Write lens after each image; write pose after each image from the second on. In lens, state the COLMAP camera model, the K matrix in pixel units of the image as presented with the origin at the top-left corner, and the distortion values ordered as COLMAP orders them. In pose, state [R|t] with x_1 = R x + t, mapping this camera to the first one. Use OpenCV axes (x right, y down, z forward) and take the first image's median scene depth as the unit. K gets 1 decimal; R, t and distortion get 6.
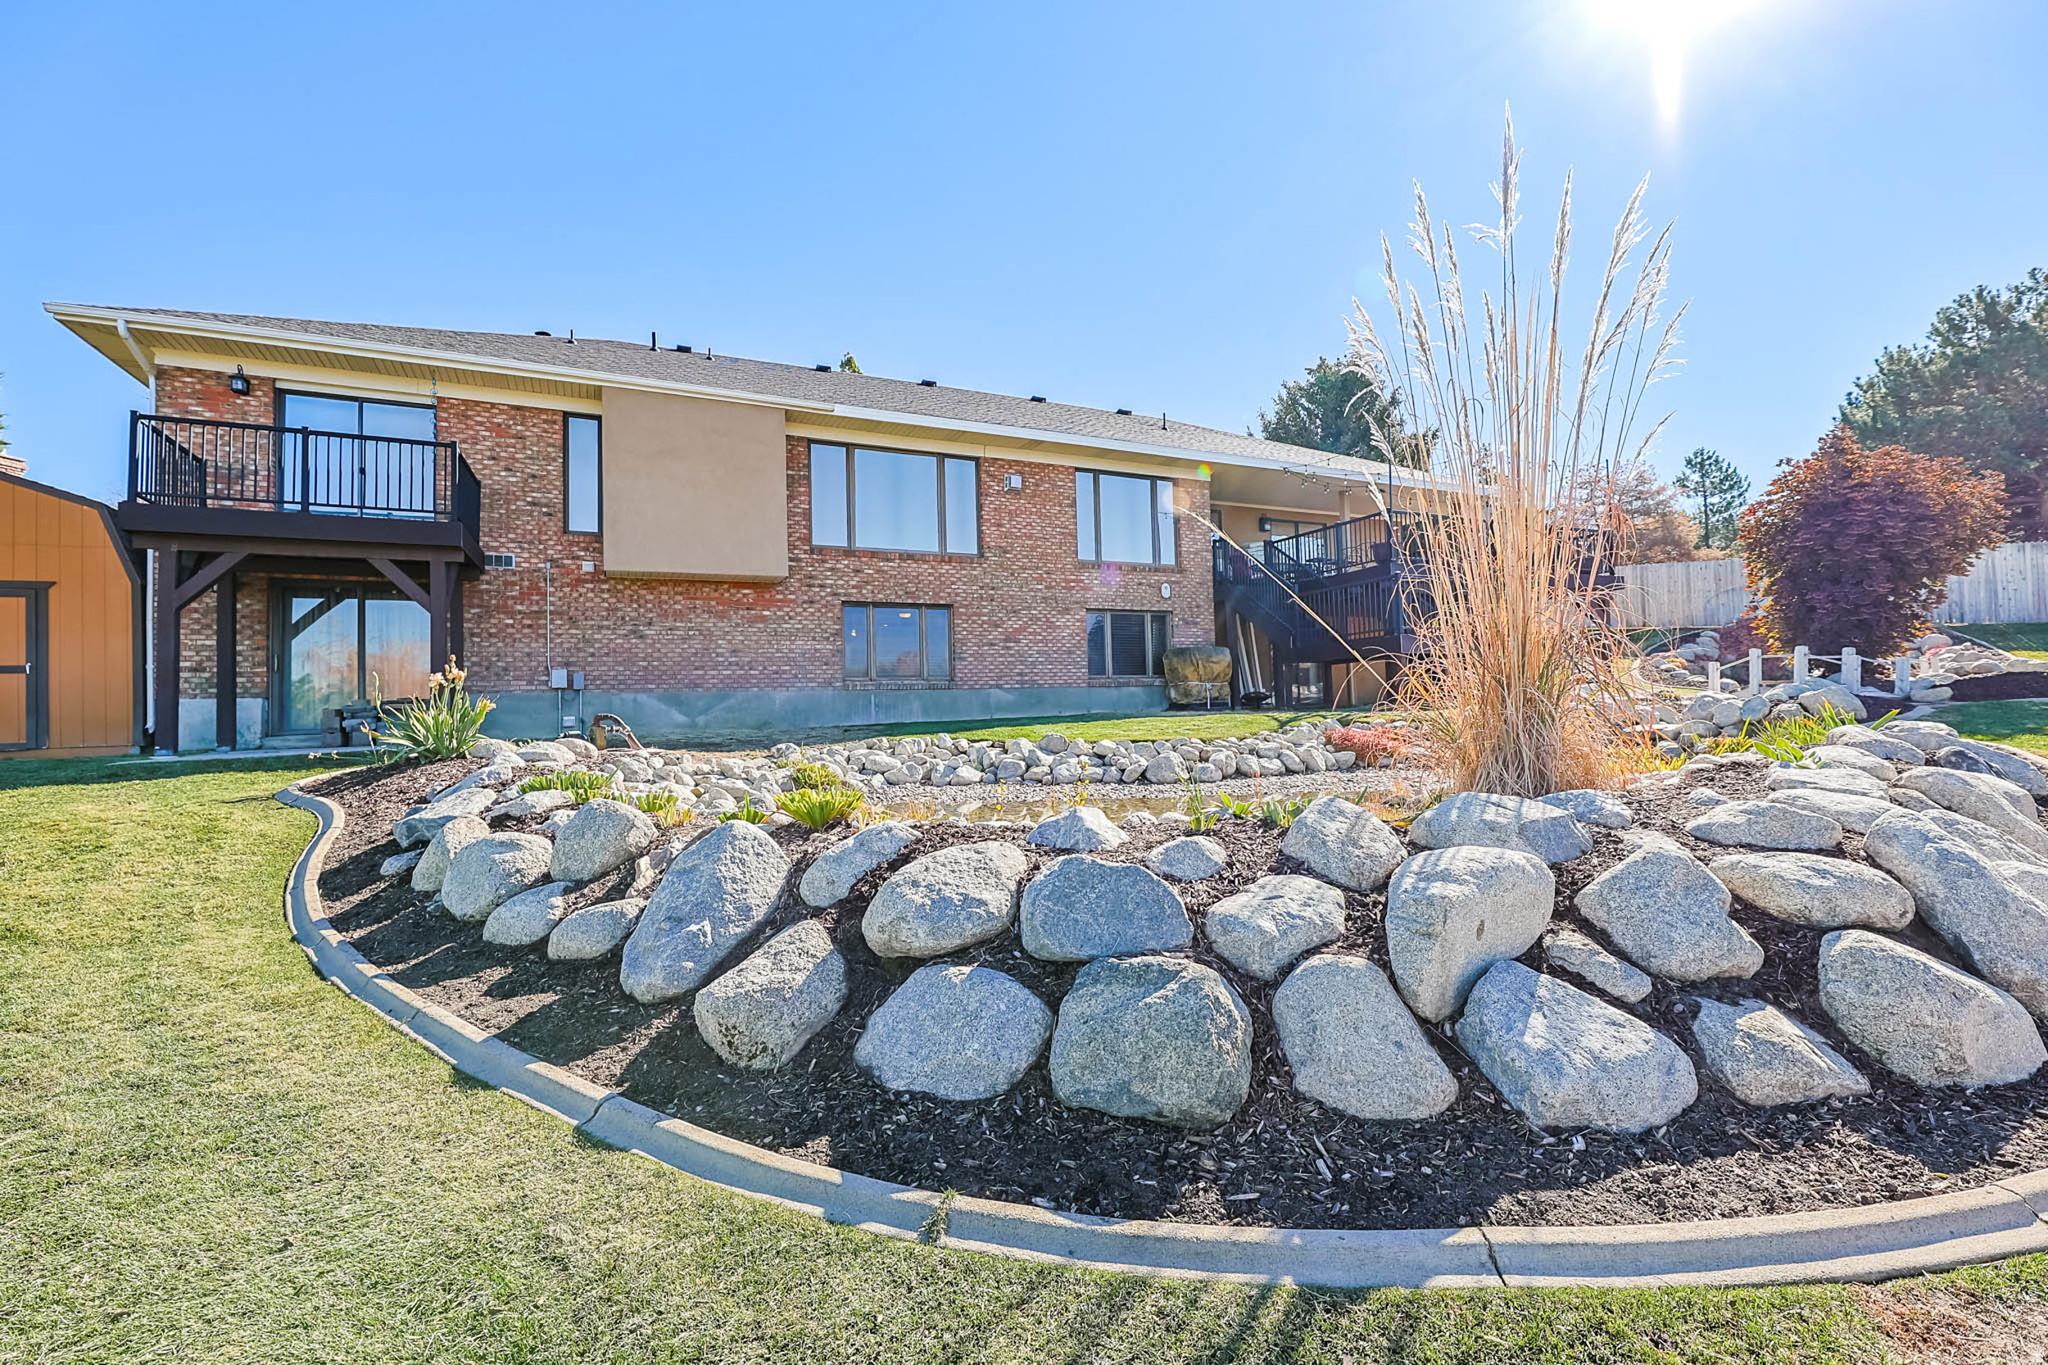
lens RADIAL K [[876.5, 0, 1032.5], [0, 876.5, 669.0], [0, 0, 1]] dist [0.001123, 0.000465]
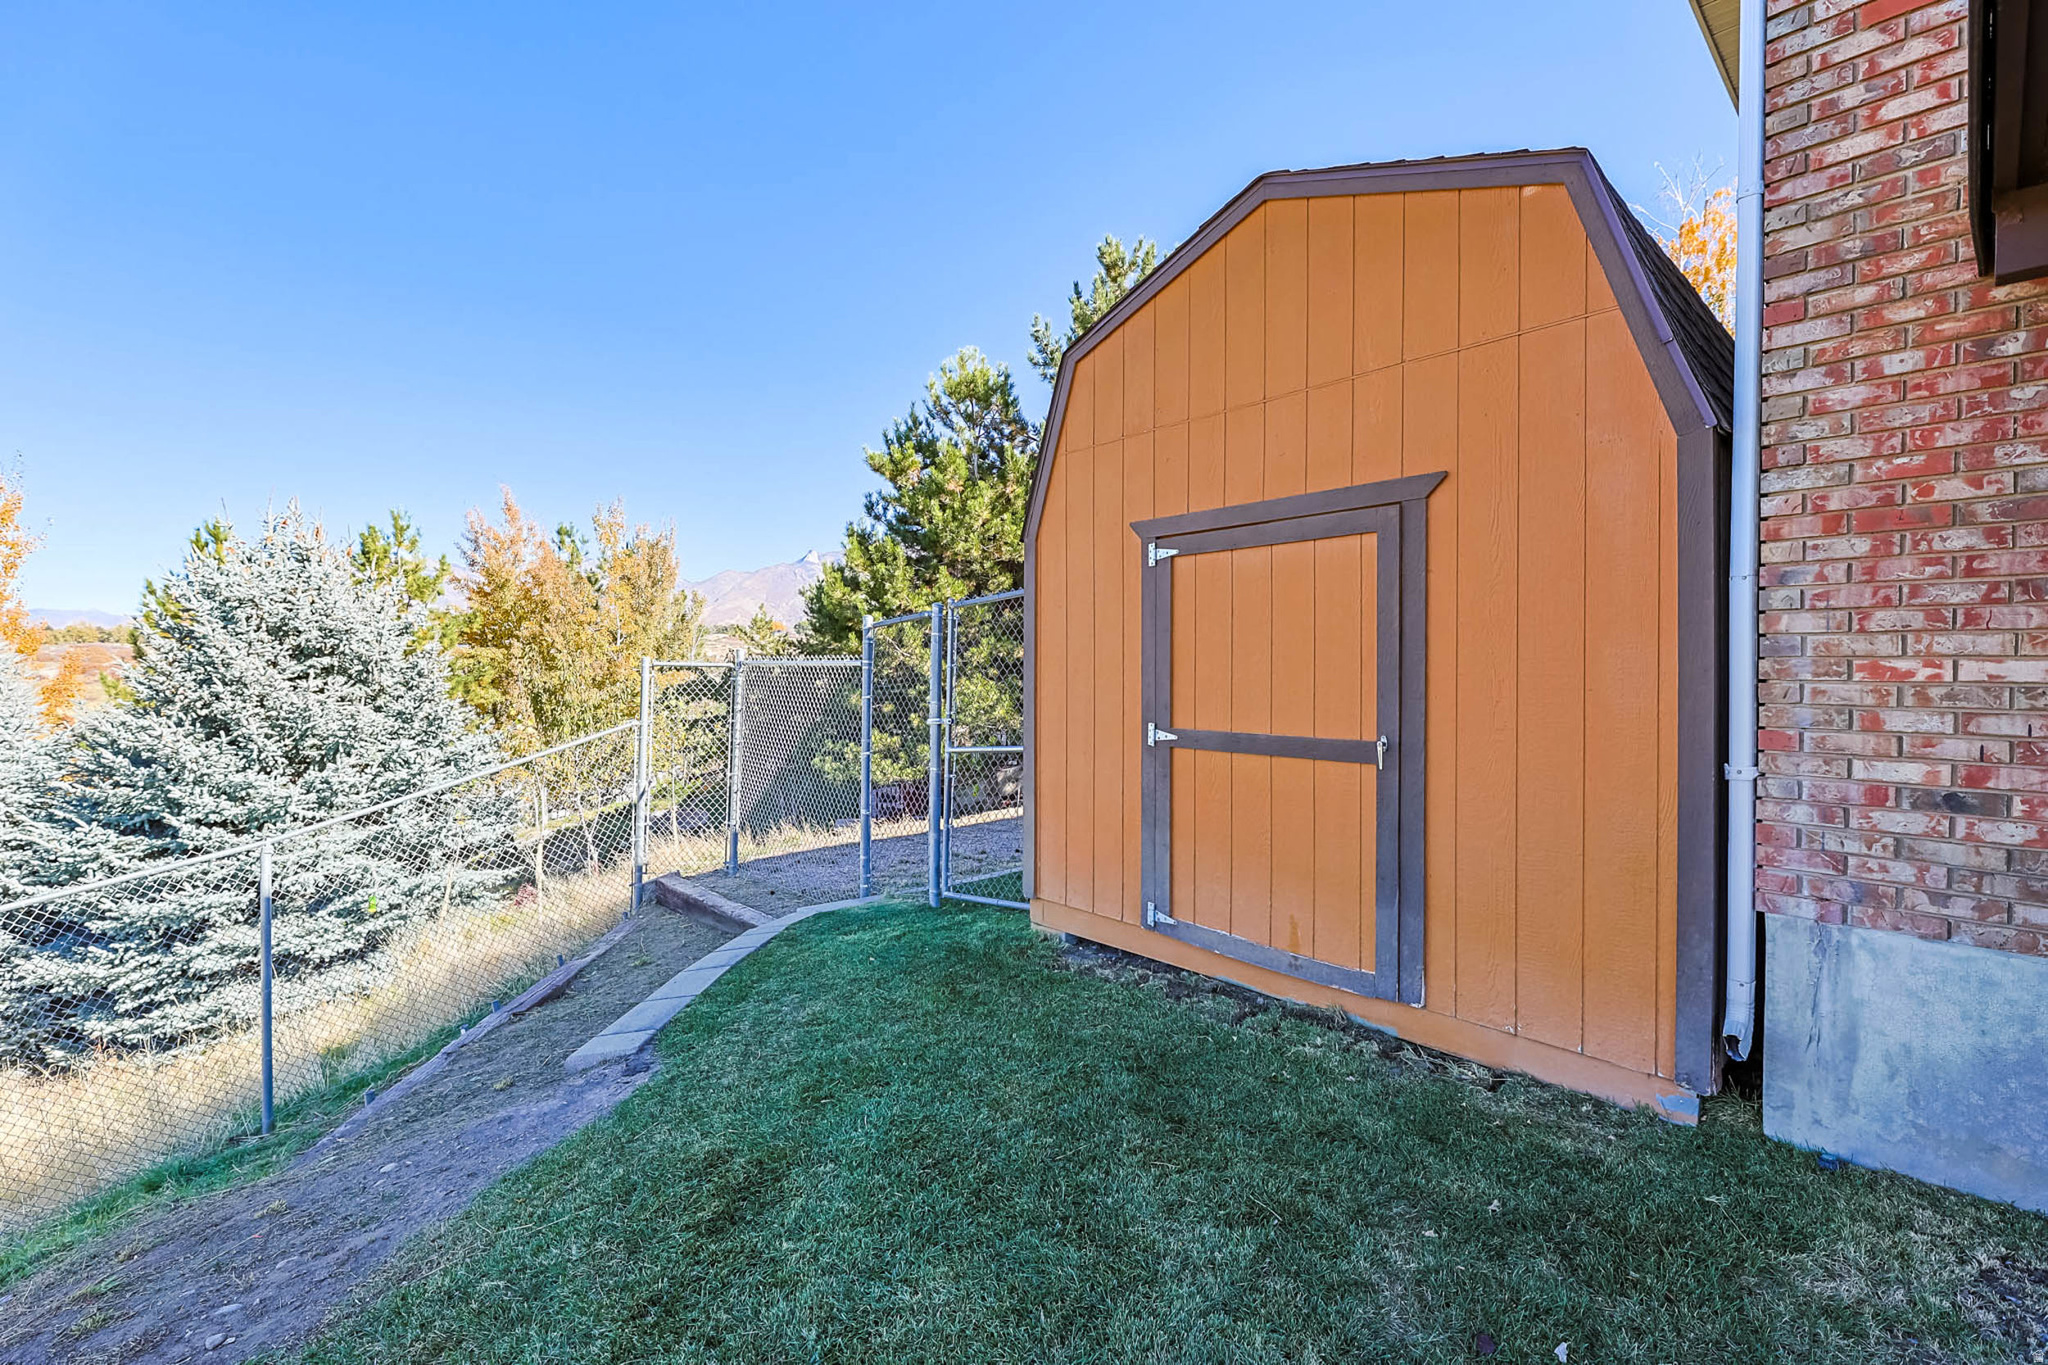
lens RADIAL K [[876.5, 0, 1029.7], [0, 876.5, 674.3], [0, 0, 1]] dist [0.001123, 0.000465]
pose [[0.324490, 0.007769, -0.945857, -0.878439], [-0.006473, 0.999961, 0.005993, -0.030841], [0.945867, 0.004178, 0.324527, 0.770888]]
